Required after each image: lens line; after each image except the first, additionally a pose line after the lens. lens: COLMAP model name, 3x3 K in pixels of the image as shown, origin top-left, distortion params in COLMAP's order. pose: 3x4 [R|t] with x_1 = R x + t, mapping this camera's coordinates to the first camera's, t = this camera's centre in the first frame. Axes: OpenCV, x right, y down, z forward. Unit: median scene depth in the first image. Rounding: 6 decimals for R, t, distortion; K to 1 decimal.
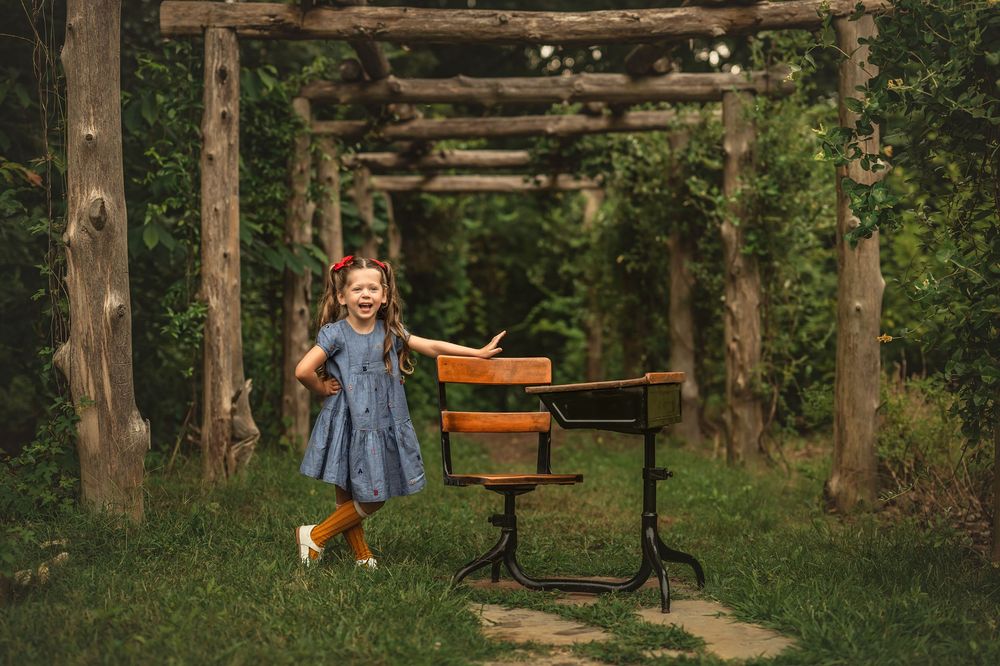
lens RADIAL K [[1503.3, 0, 483.4], [0, 1503.3, 333.7], [0, 0, 1]] dist [-0.016490, 0.041519]
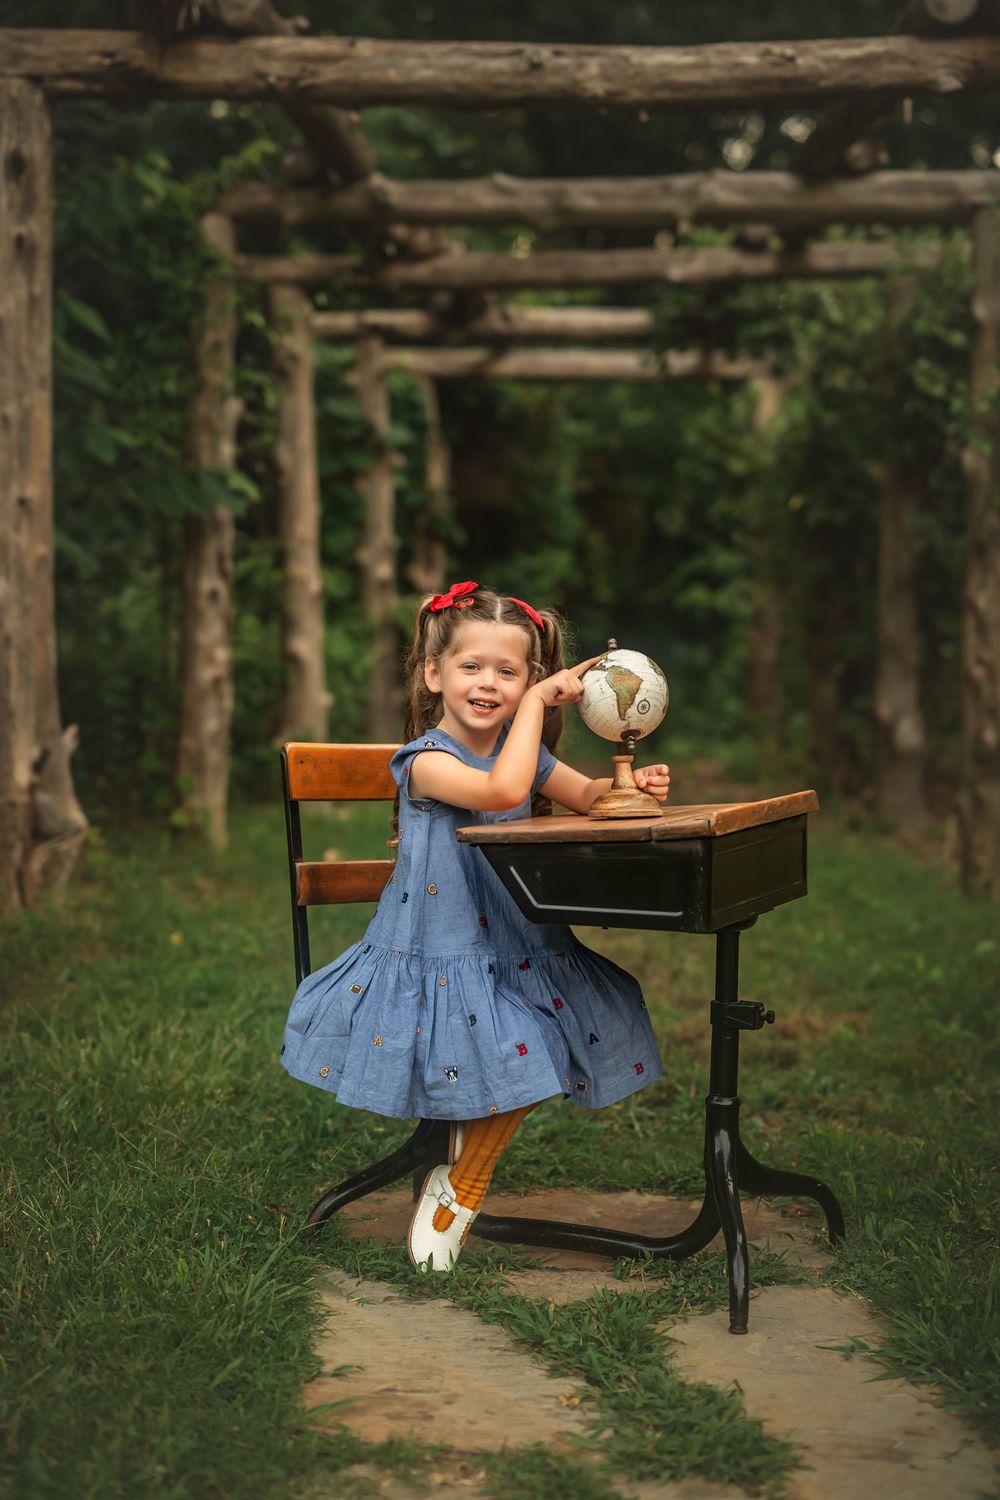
lens RADIAL K [[2297.1, 0, 453.4], [0, 2297.1, 714.8], [0, 0, 1]] dist [0.001807, -0.007178]
pose [[0.996697, 0.023140, -0.077841, 0.050737], [-0.018851, 0.998287, 0.055391, -0.024282], [0.078989, -0.053740, 0.995426, 0.180813]]
